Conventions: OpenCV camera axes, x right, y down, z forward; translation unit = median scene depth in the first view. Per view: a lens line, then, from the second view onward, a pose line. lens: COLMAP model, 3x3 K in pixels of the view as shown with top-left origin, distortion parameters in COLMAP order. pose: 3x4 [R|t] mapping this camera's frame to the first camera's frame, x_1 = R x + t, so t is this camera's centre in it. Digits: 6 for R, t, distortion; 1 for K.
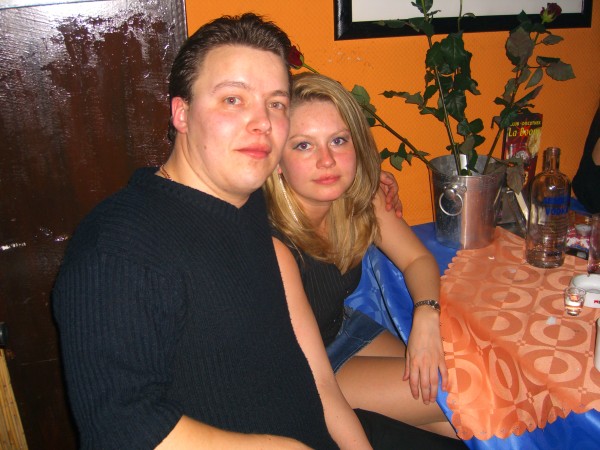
lens RADIAL K [[677.8, 0, 300.0], [0, 677.8, 225.0], [0, 0, 1]] dist [-0.092369, -0.023137]
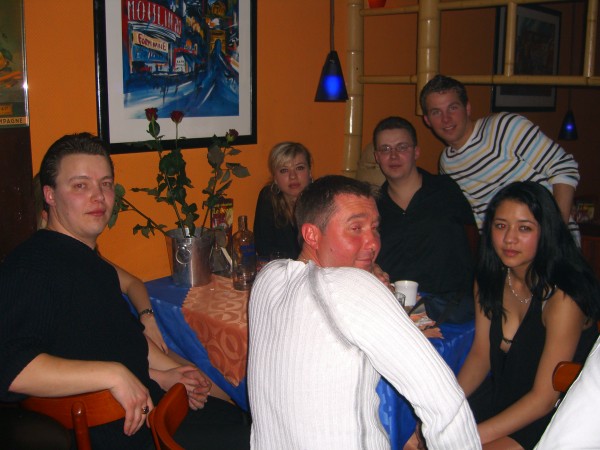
lens RADIAL K [[662.6, 0, 300.0], [0, 662.6, 225.0], [0, 0, 1]] dist [-0.363323, -0.010829]
pose [[0.890992, -0.046844, 0.451596, -0.199283], [0.122603, 0.982535, -0.139975, 0.131468], [-0.437152, 0.180084, 0.881174, -0.422269]]
